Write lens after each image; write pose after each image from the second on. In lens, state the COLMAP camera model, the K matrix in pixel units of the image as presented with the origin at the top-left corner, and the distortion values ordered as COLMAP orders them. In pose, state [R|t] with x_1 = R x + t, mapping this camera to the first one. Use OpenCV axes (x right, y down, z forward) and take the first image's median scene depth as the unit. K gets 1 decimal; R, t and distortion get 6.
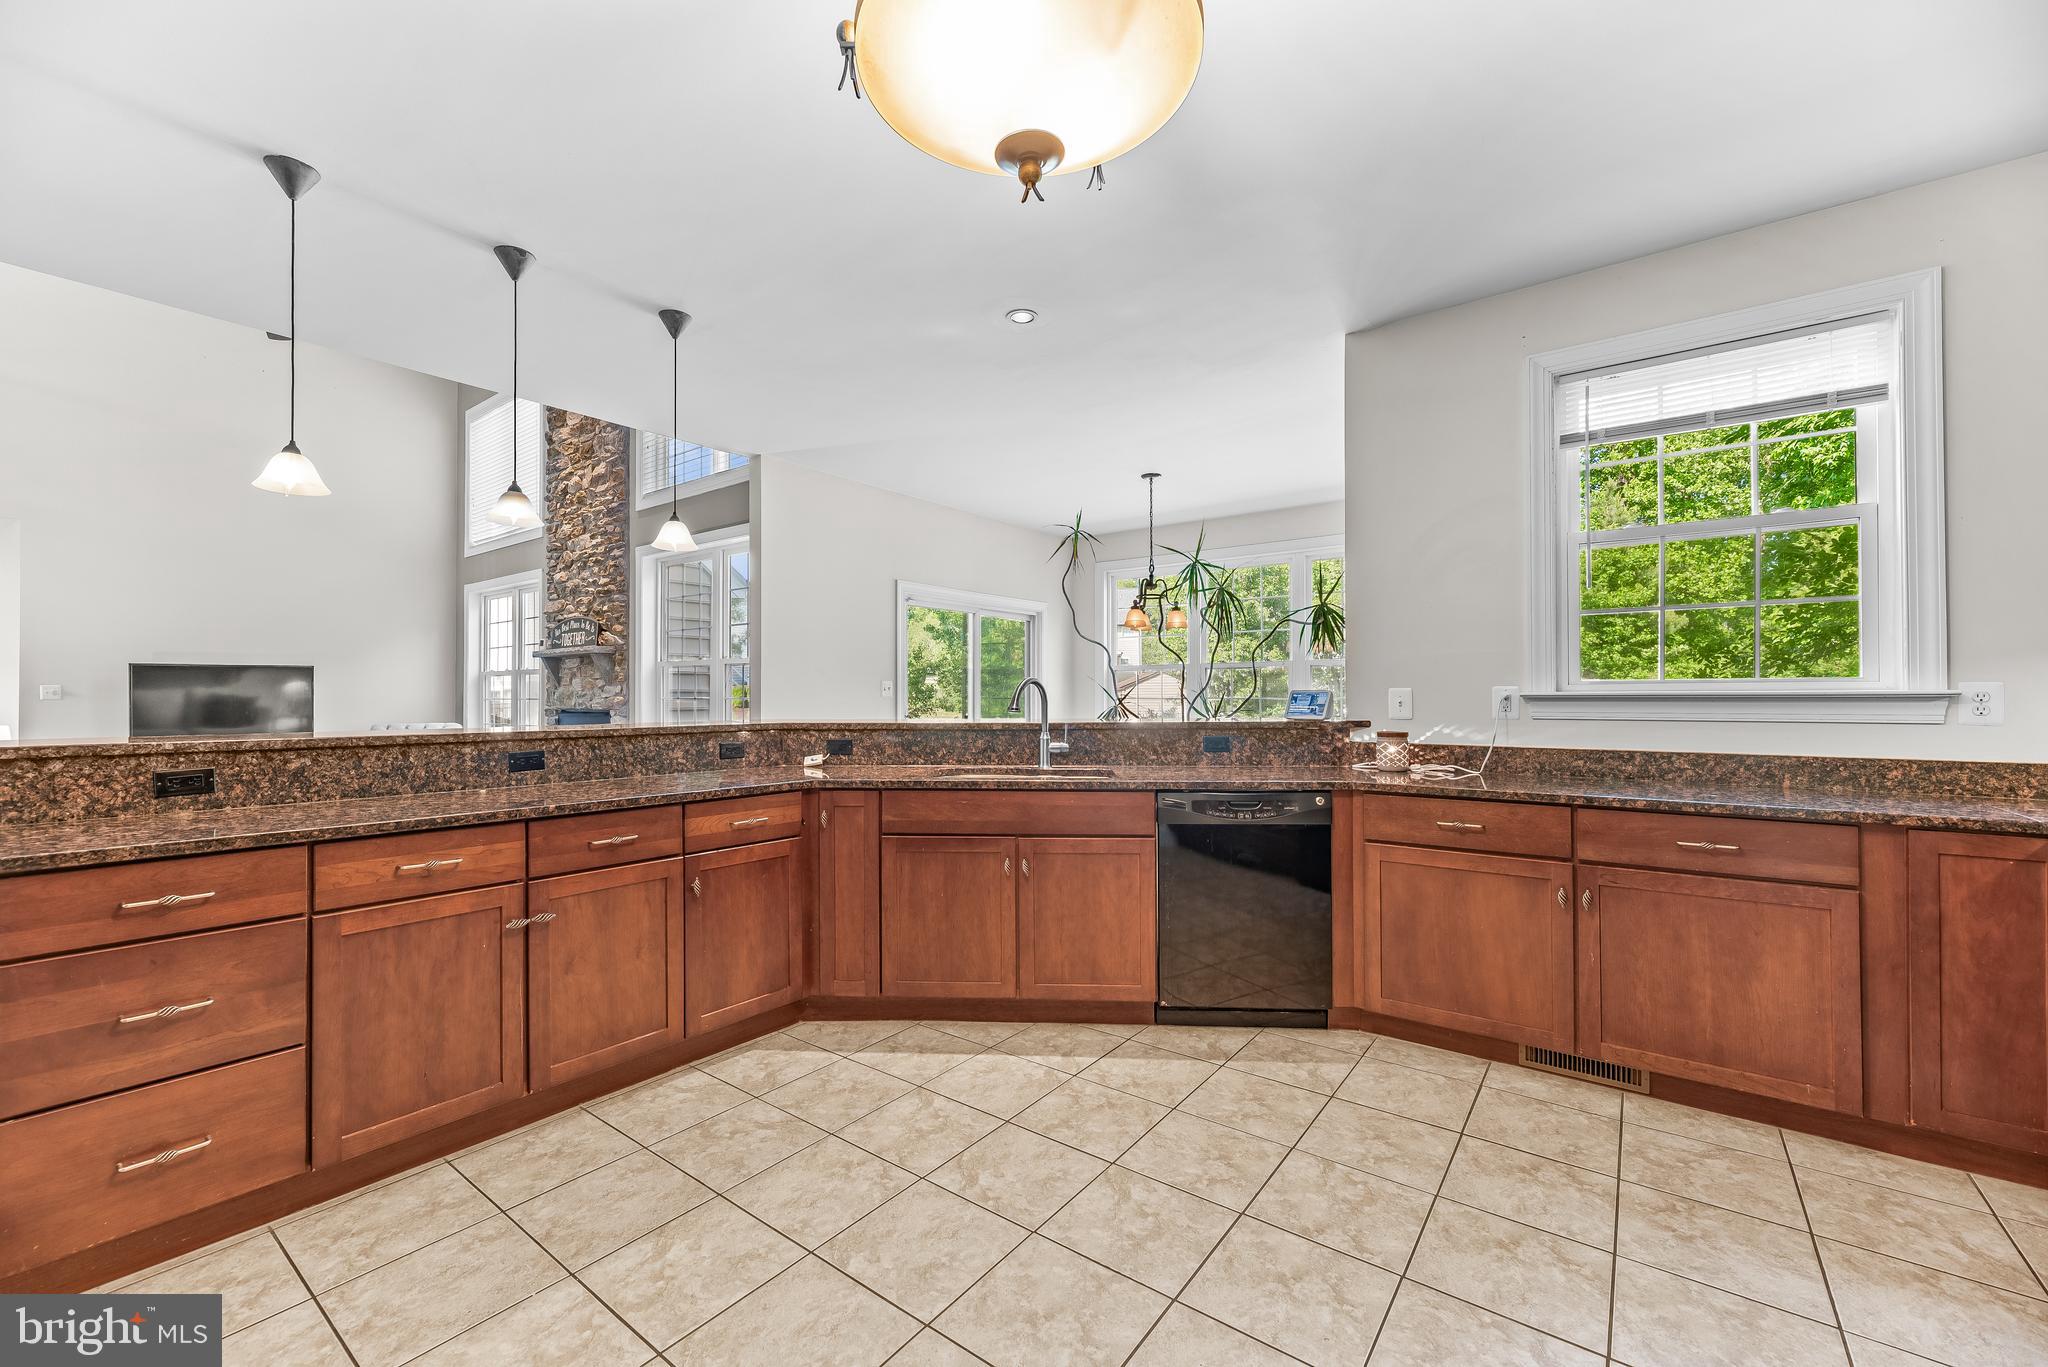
lens RADIAL K [[824.3, 0, 1007.7], [0, 824.3, 688.2], [0, 0, 1]] dist [0.001862, -0.000198]
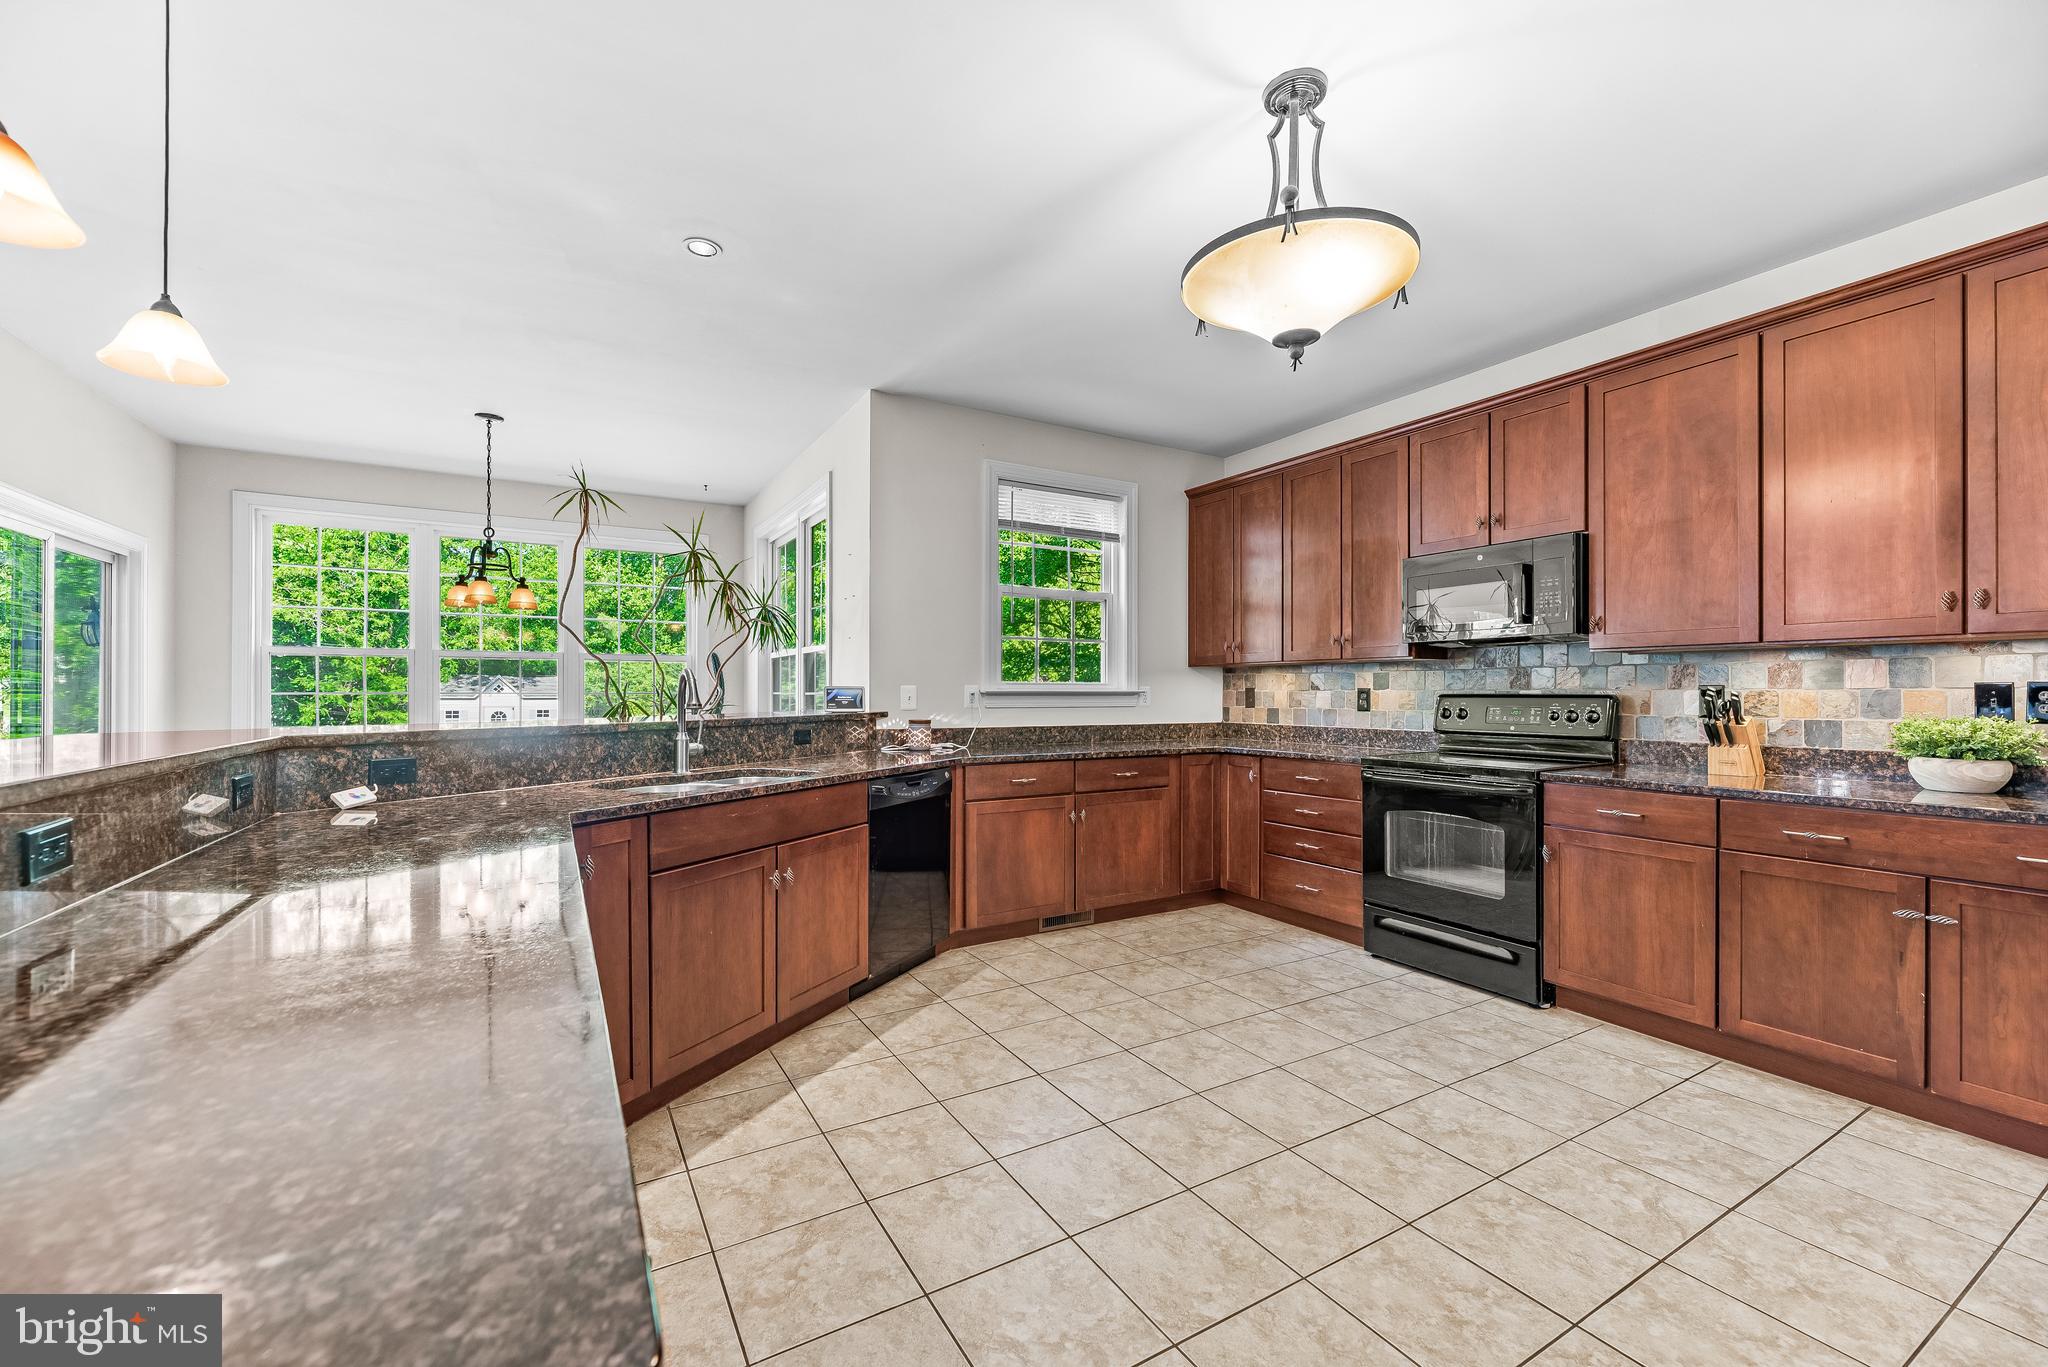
lens RADIAL K [[824.3, 0, 1016.2], [0, 824.3, 690.9], [0, 0, 1]] dist [0.001862, -0.000198]
pose [[0.377775, 0.004965, 0.925884, -0.787028], [-0.011924, 0.999929, -0.000497, 0.008356], [-0.925821, -0.010852, 0.377807, 0.447743]]
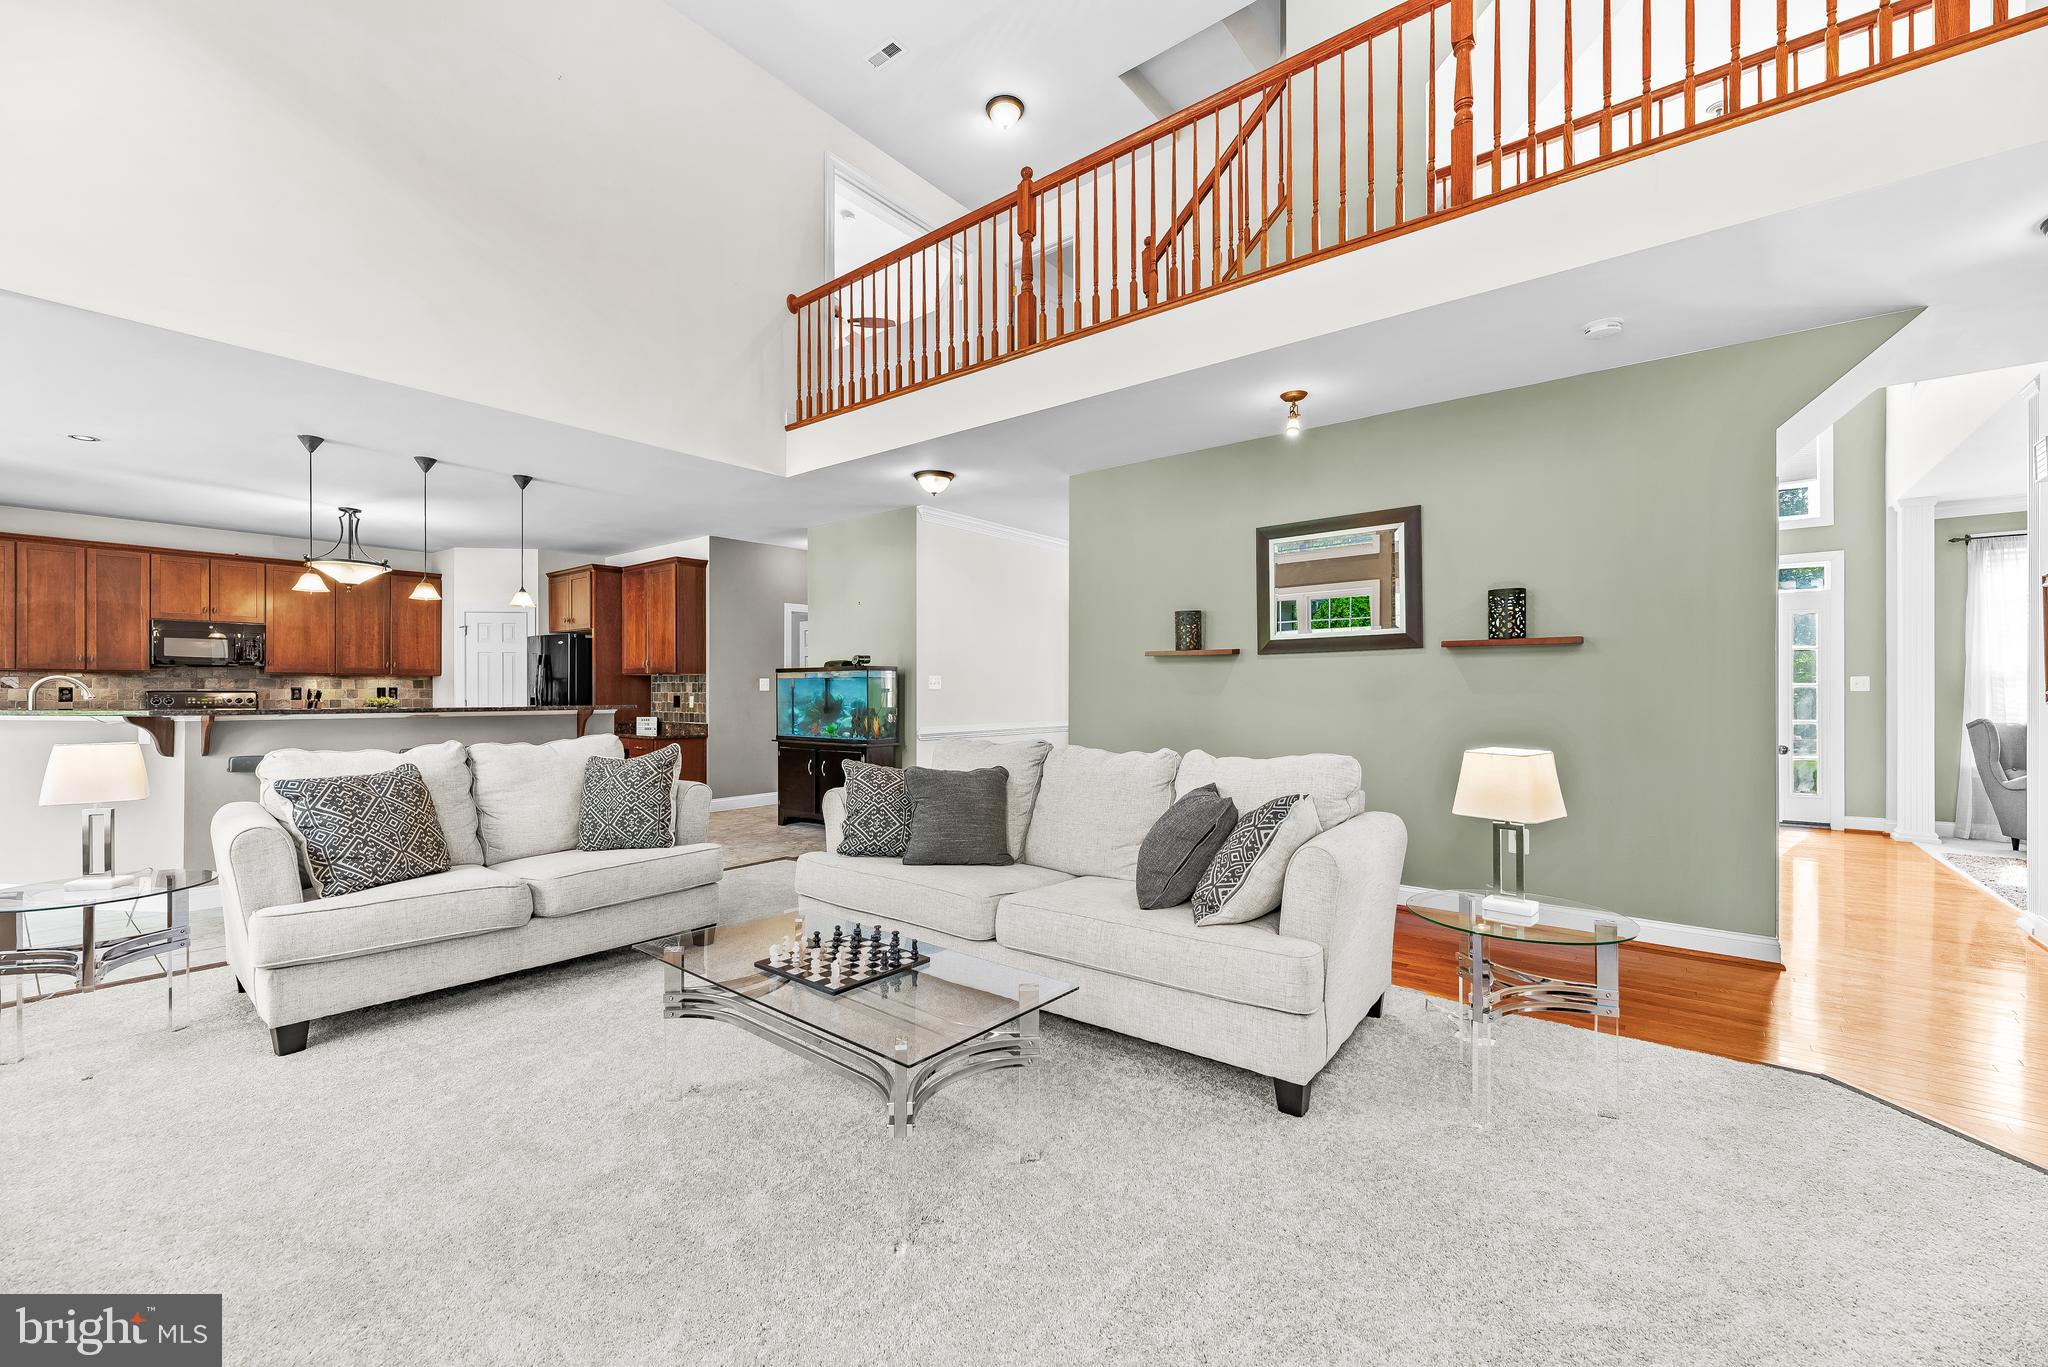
lens RADIAL K [[824.3, 0, 1017.1], [0, 824.3, 694.3], [0, 0, 1]] dist [0.001862, -0.000198]
pose [[-0.999914, 0.001175, 0.013038, -2.055105], [0.001072, 0.999969, -0.007844, 0.040879], [-0.013047, -0.007829, -0.999884, 2.995065]]
